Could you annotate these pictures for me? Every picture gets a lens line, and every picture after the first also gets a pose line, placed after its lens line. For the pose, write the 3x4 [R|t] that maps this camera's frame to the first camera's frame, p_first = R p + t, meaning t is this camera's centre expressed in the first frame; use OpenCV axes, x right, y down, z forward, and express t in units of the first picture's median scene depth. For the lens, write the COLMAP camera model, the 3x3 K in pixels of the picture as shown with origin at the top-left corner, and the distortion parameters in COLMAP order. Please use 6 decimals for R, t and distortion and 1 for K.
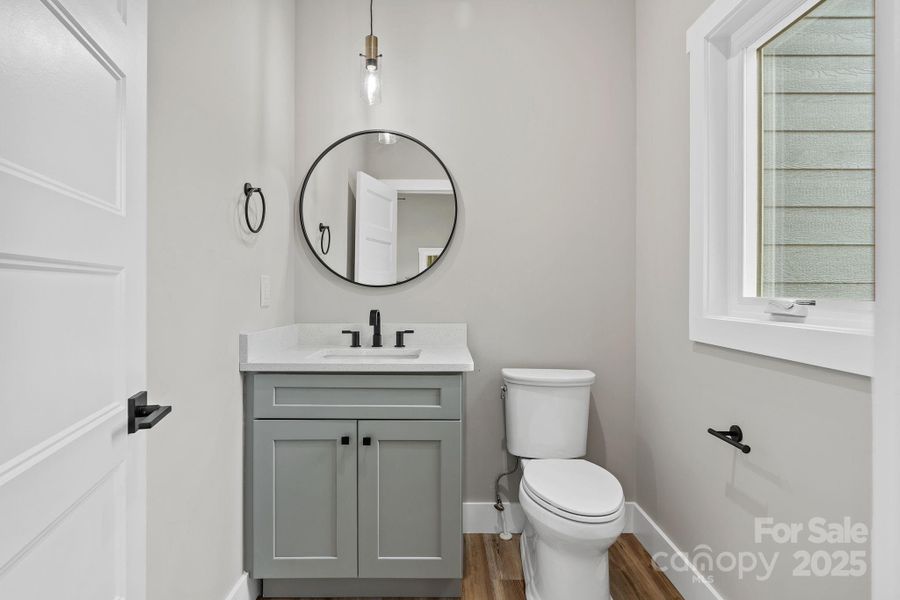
lens RADIAL K [[478.9, 0, 447.9], [0, 478.9, 289.1], [0, 0, 1]] dist [-0.002009, -0.000084]
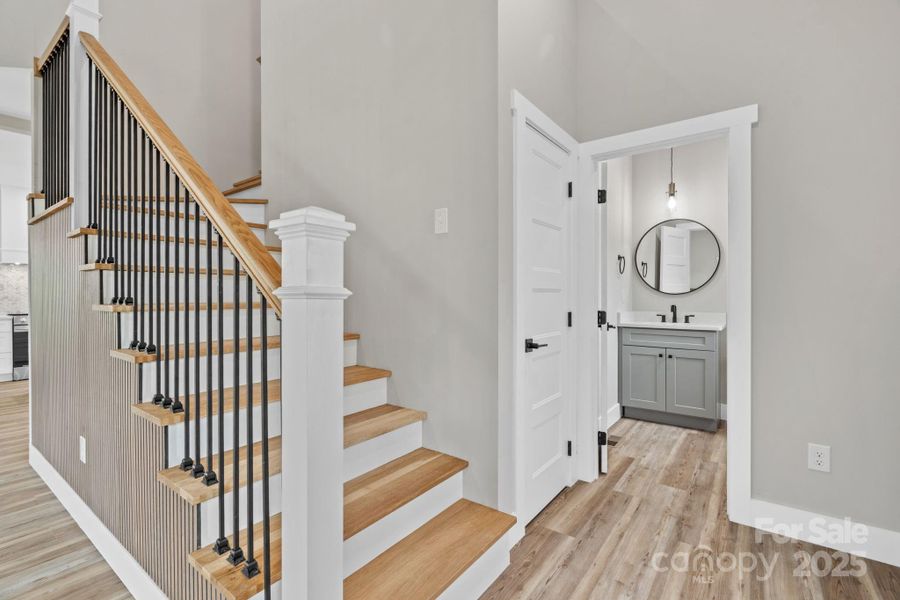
lens RADIAL K [[418.2, 0, 446.4], [0, 418.2, 304.8], [0, 0, 1]] dist [-0.003334, -0.000115]
pose [[0.797357, 0.002005, -0.603505, 0.167003], [0.012737, 0.999716, 0.020149, -0.007759], [0.603374, -0.023753, 0.797105, -1.117799]]
